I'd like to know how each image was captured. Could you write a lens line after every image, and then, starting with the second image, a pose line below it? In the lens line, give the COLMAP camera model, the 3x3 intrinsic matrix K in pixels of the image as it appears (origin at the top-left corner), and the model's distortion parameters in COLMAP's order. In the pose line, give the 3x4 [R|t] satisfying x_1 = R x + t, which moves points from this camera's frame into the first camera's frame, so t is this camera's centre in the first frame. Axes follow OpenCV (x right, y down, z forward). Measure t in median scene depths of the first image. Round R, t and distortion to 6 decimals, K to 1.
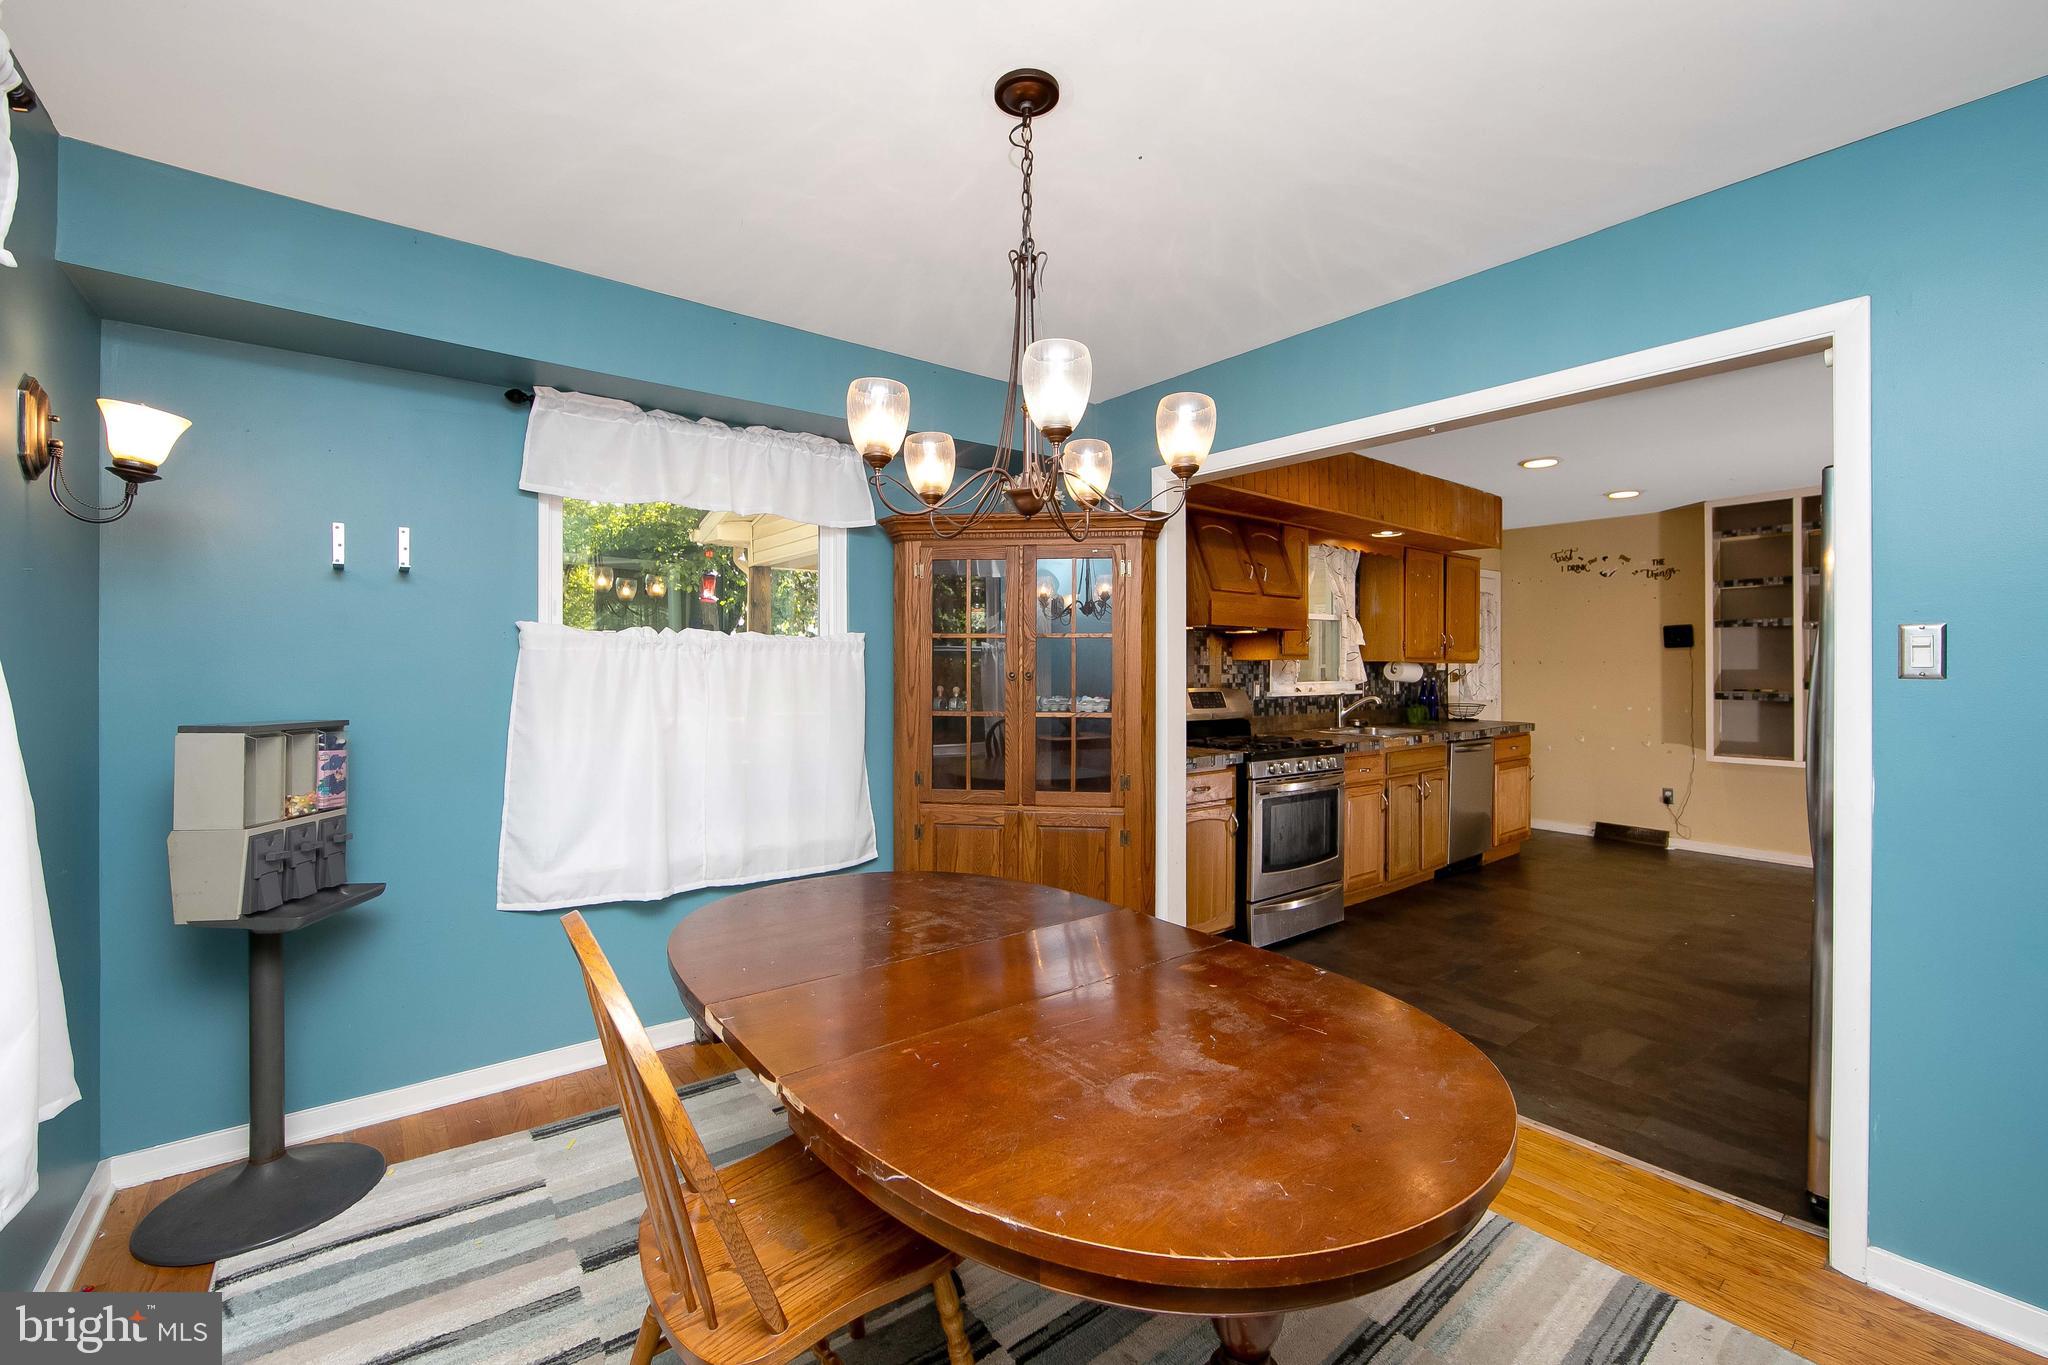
lens RADIAL K [[850.9, 0, 1020.1], [0, 850.9, 666.4], [0, 0, 1]] dist [-0.010129, -0.000071]
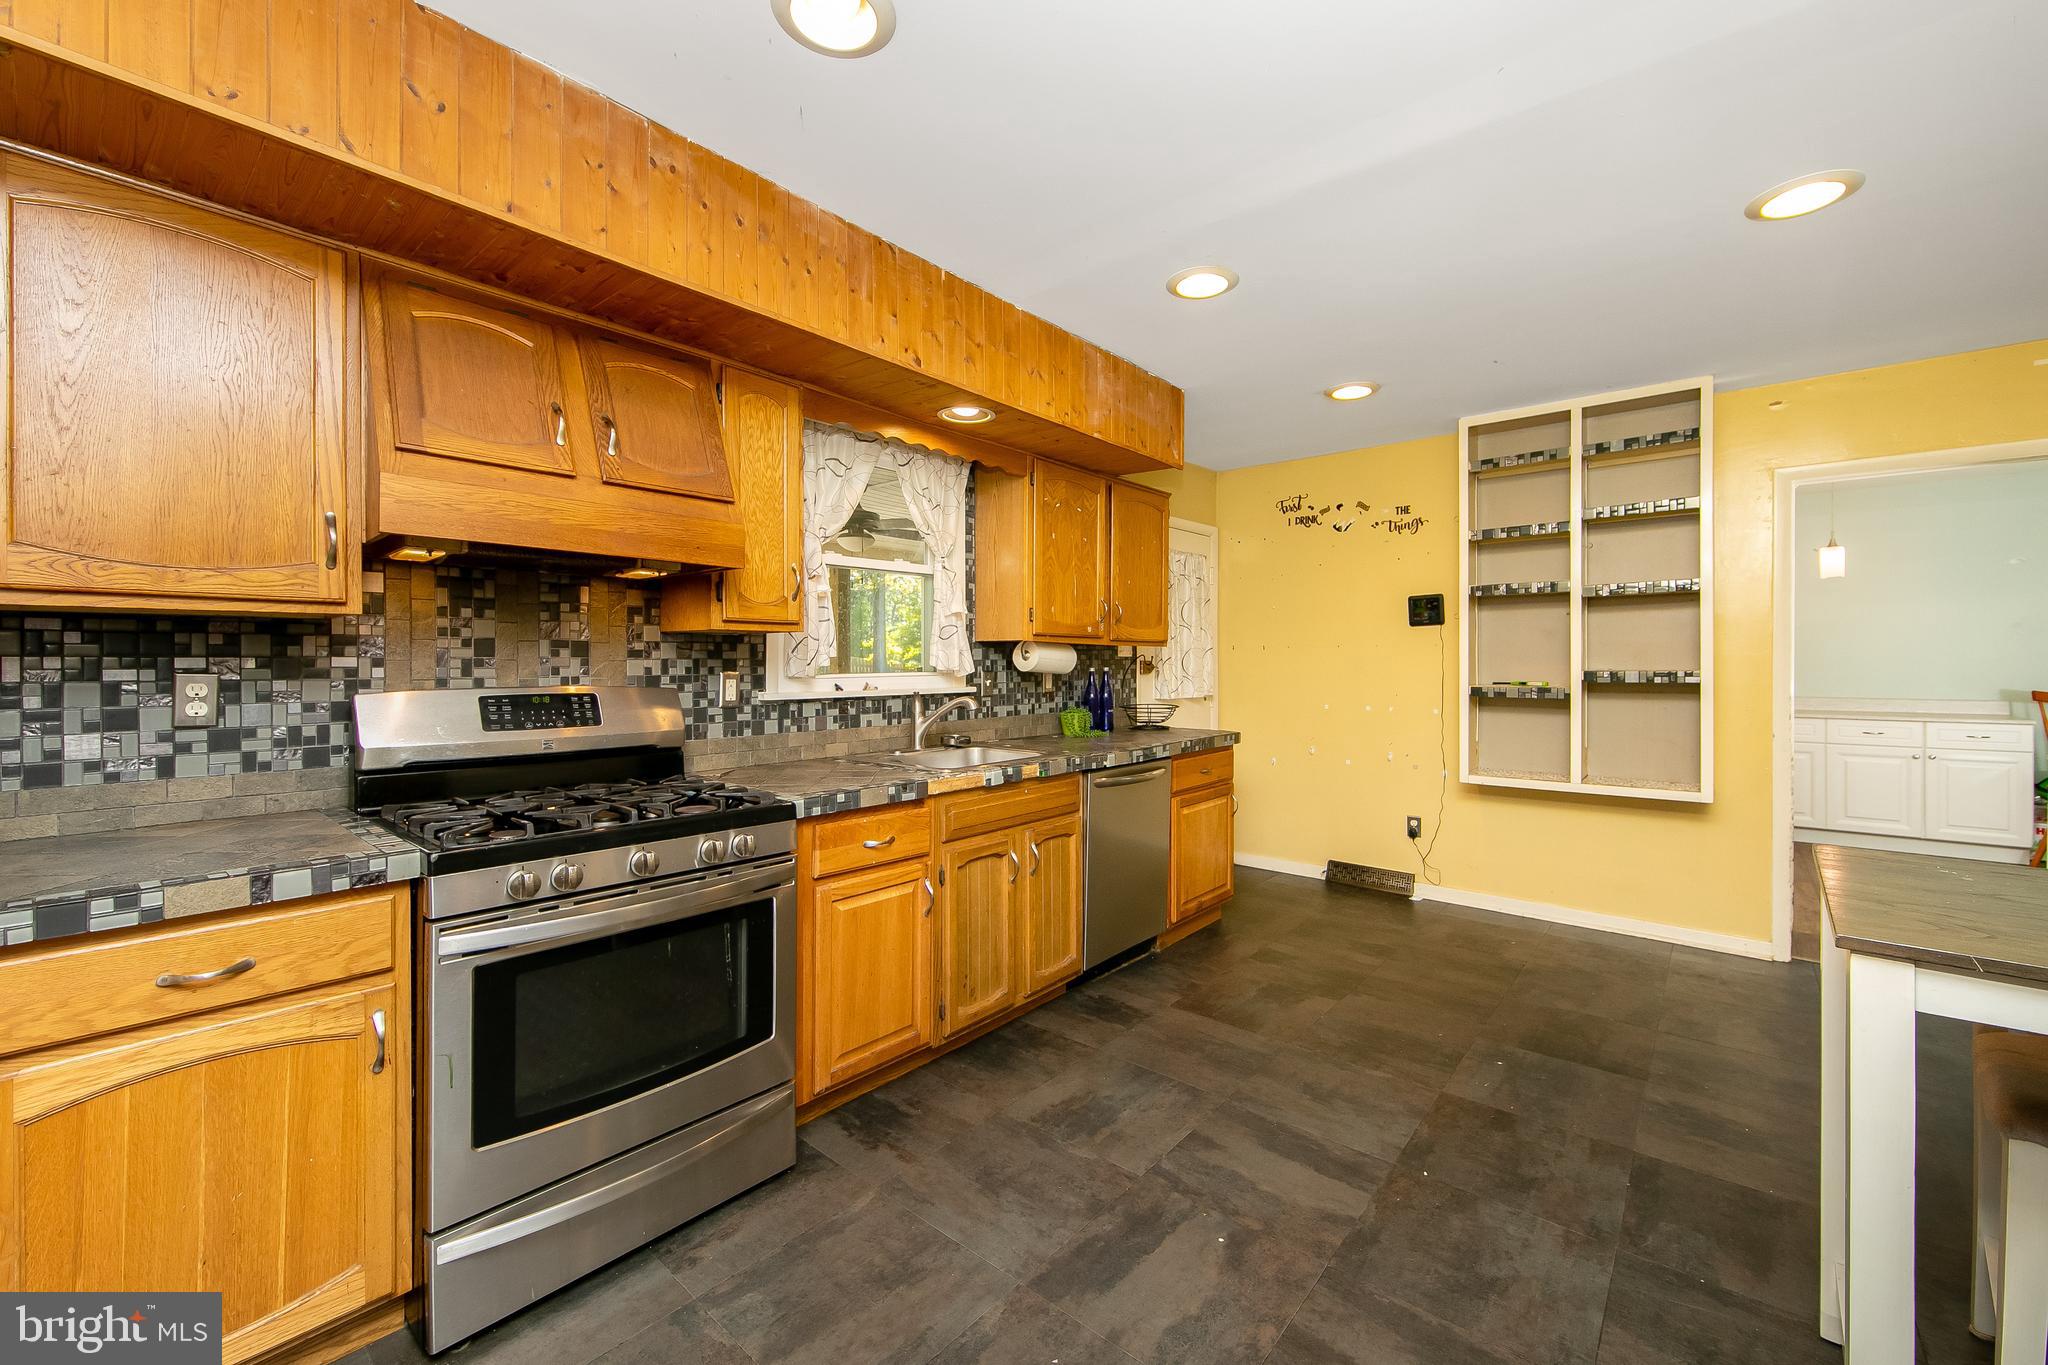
lens RADIAL K [[823.7, 0, 1024.9], [0, 823.7, 662.2], [0, 0, 1]] dist [0.000153, -0.000002]
pose [[0.981045, -0.000154, 0.193781, 0.359298], [-0.000205, 0.999998, 0.001835, 0.010070], [-0.193781, -0.001840, 0.981043, 0.441507]]
